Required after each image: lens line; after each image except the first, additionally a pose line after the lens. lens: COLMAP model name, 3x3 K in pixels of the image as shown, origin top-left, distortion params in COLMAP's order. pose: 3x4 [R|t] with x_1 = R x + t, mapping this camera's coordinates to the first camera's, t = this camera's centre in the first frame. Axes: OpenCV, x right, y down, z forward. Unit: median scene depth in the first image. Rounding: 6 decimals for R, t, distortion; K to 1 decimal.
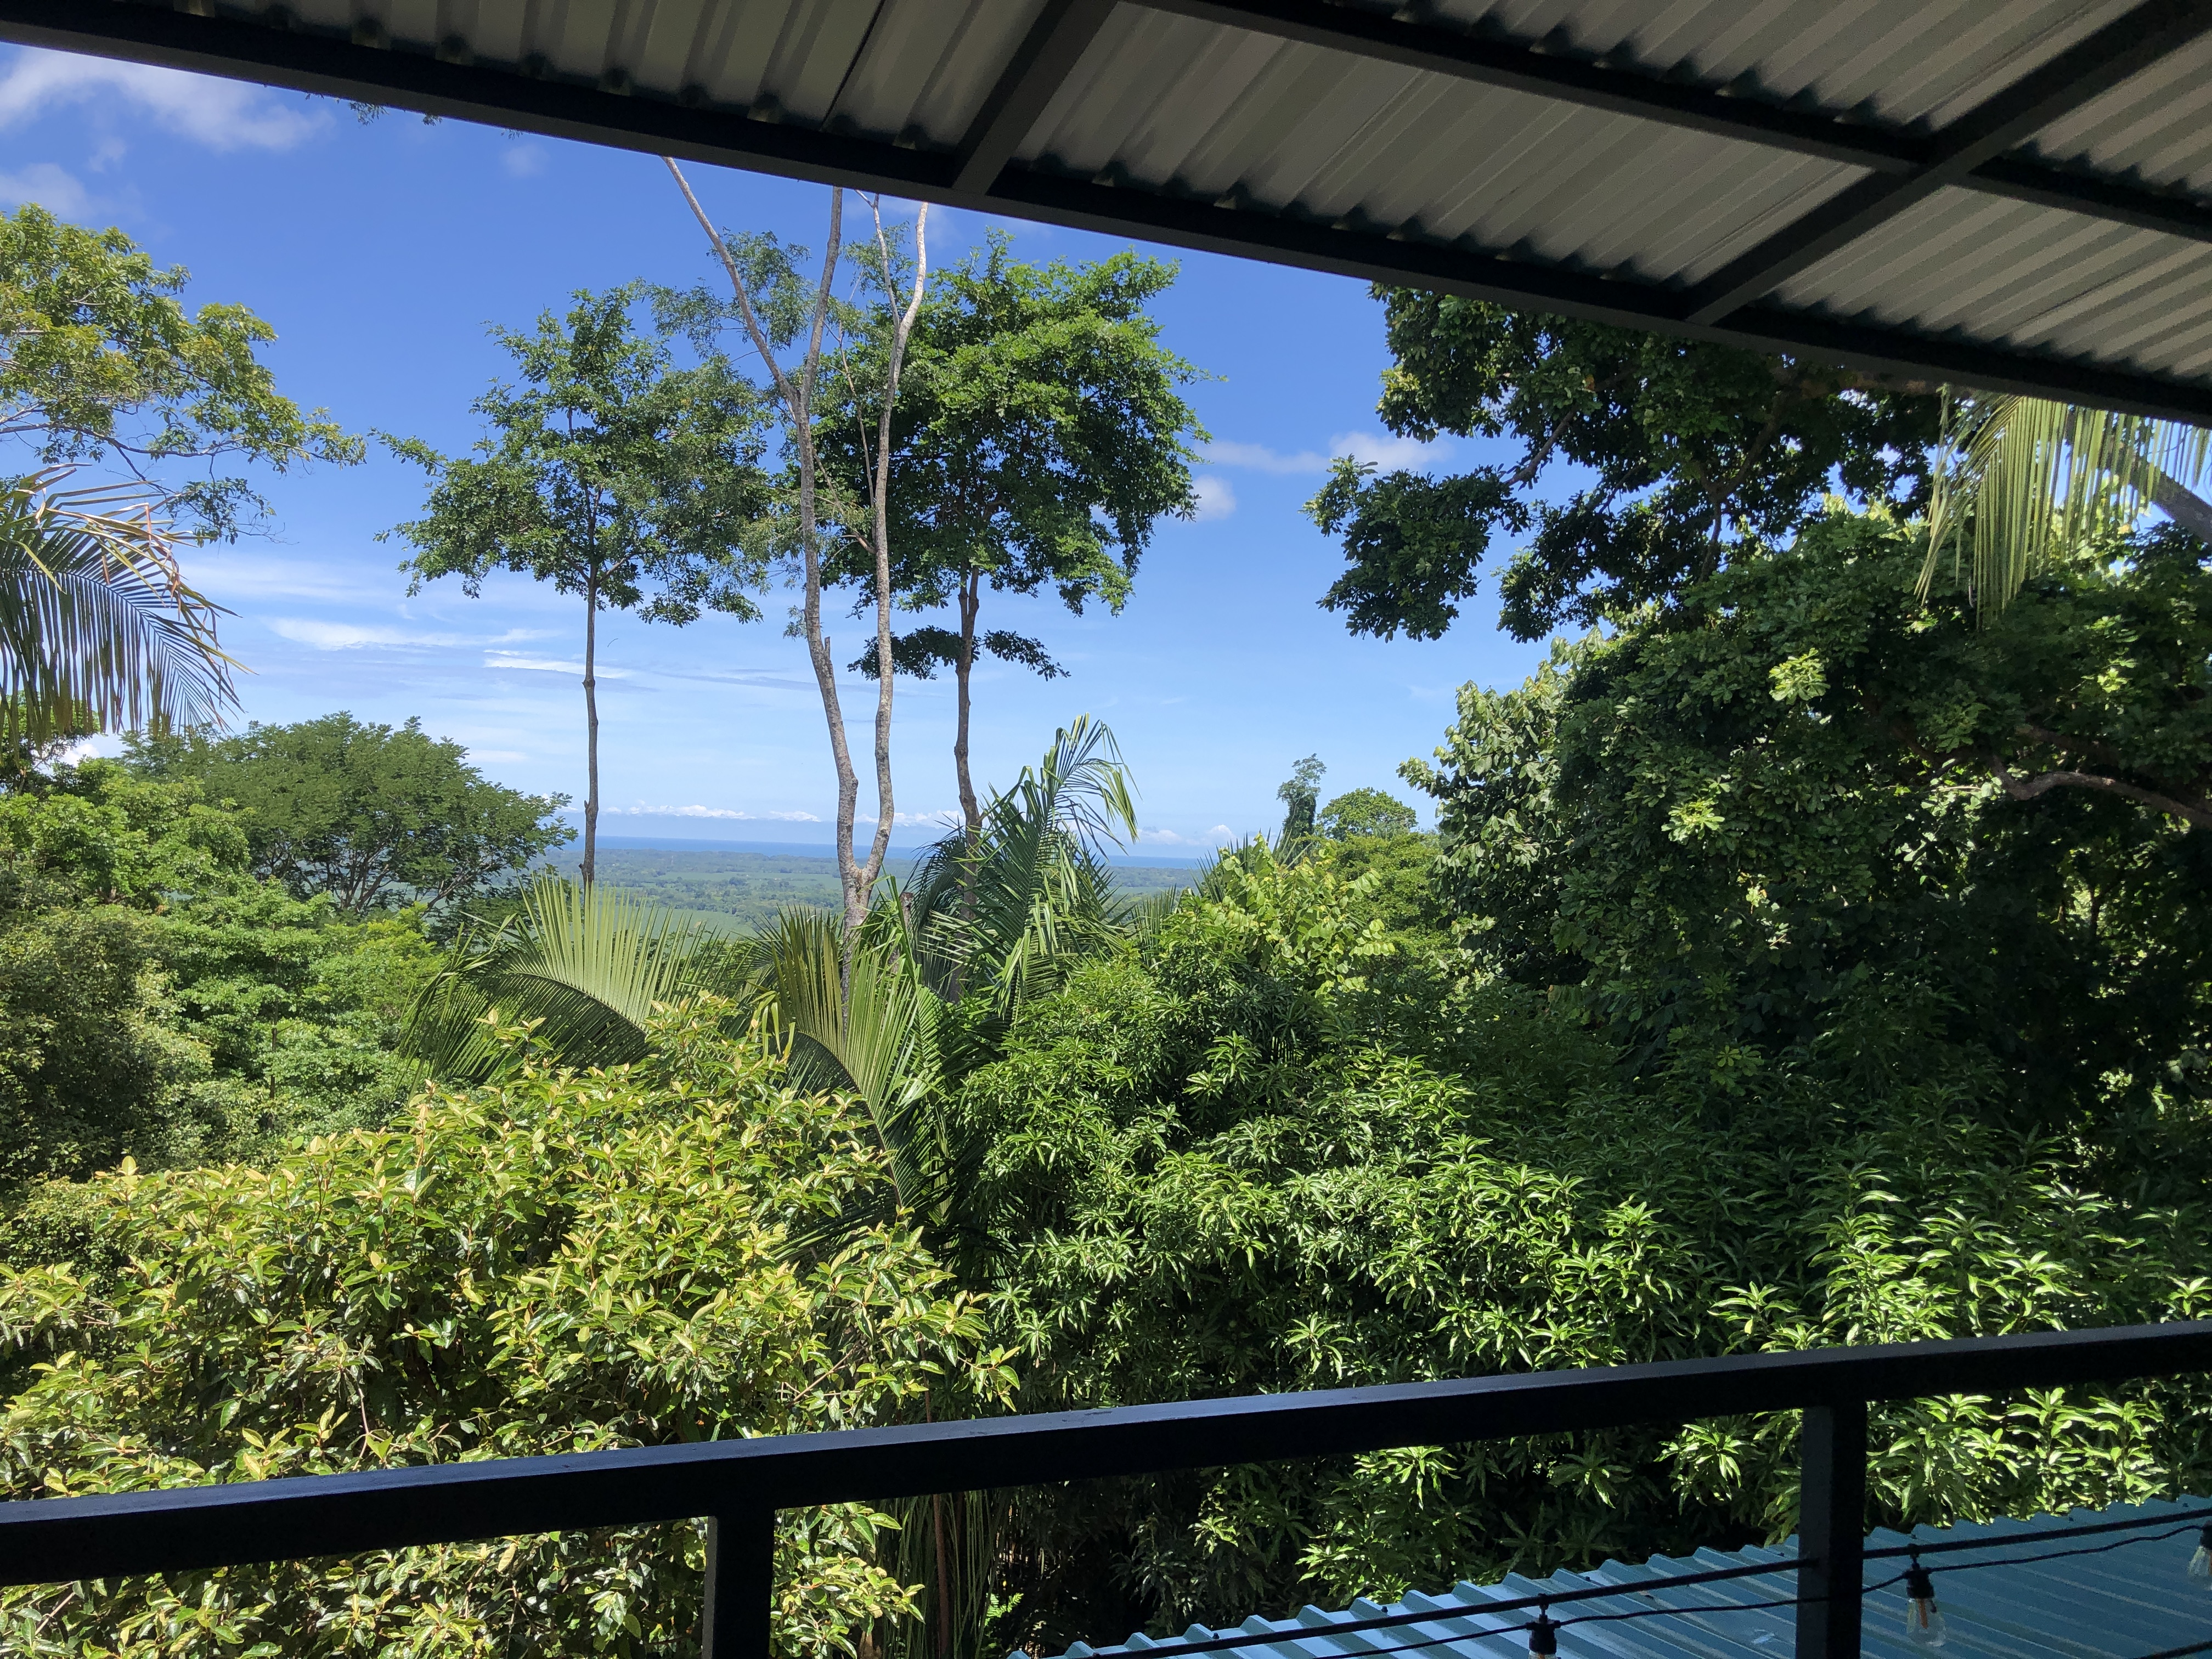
lens RADIAL K [[1867.8, 0, 1124.7], [0, 1867.8, 830.7], [0, 0, 1]] dist [0.009970, -0.007490]
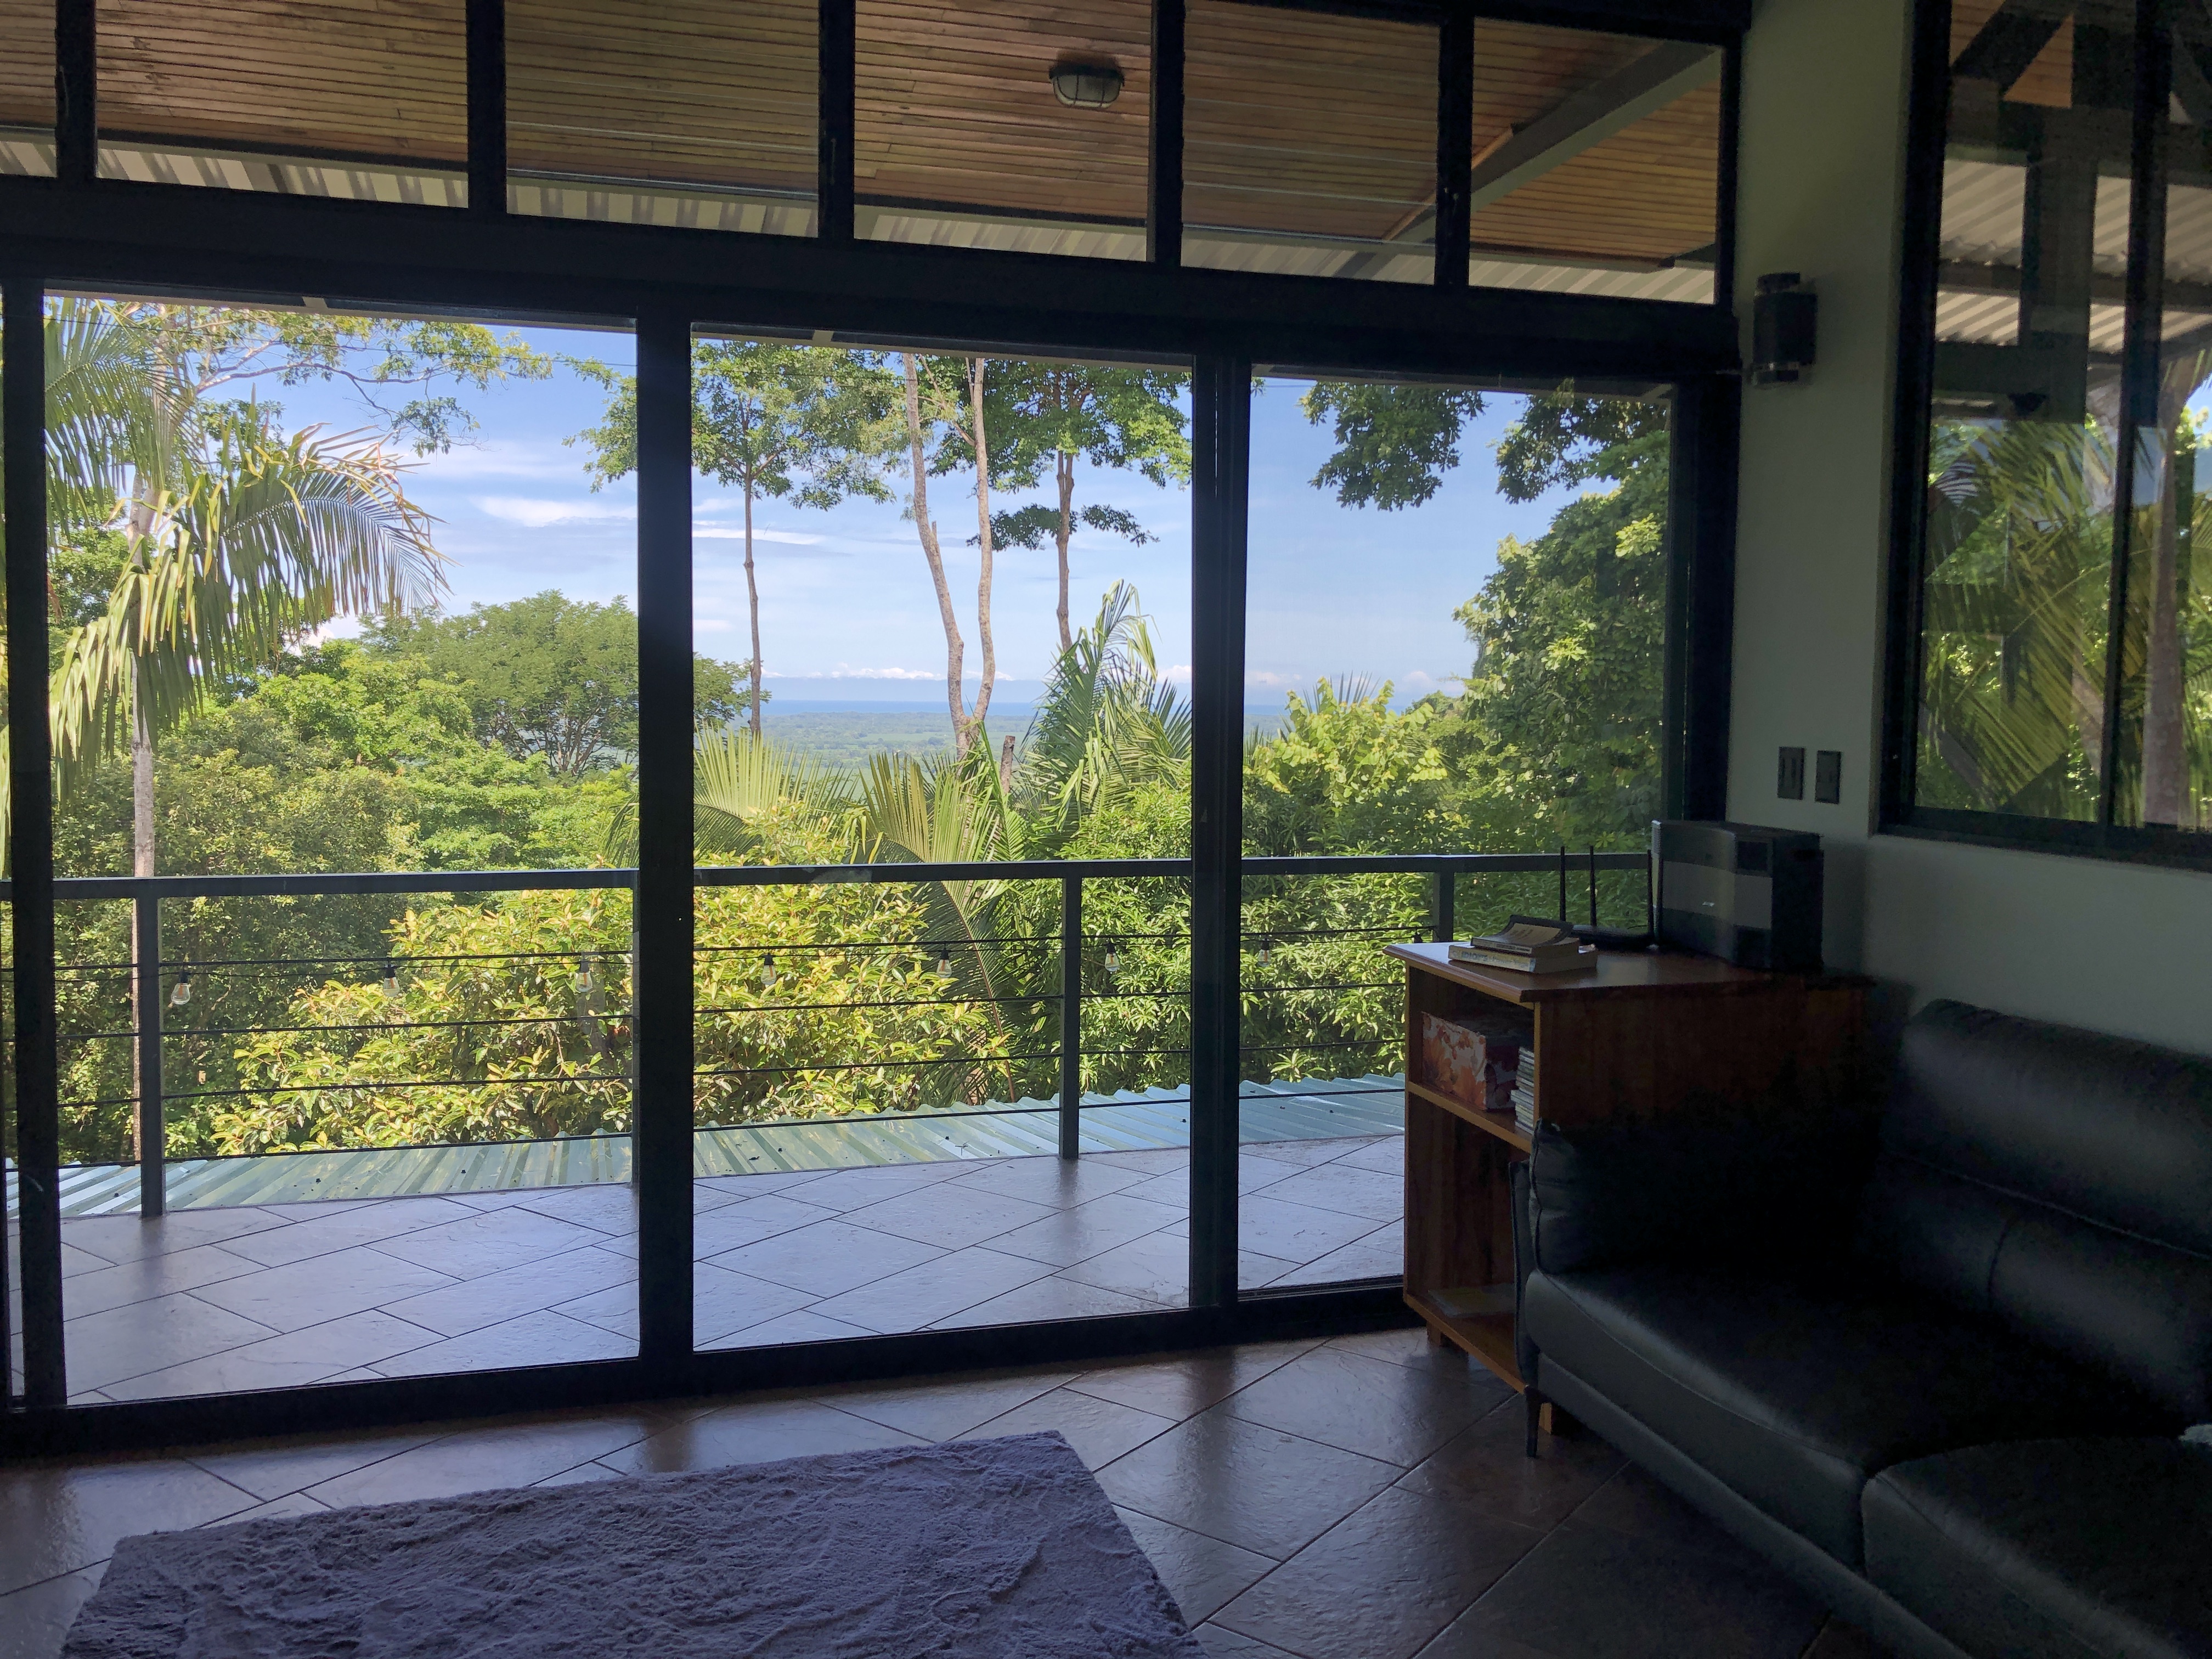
lens RADIAL K [[1817.2, 0, 1111.7], [0, 1817.2, 786.4], [0, 0, 1]] dist [0.035092, -0.001413]
pose [[0.994482, -0.023316, -0.102282, 0.053696], [0.029144, 0.998013, 0.055859, 0.002985], [0.100776, -0.058532, 0.993186, -0.116638]]
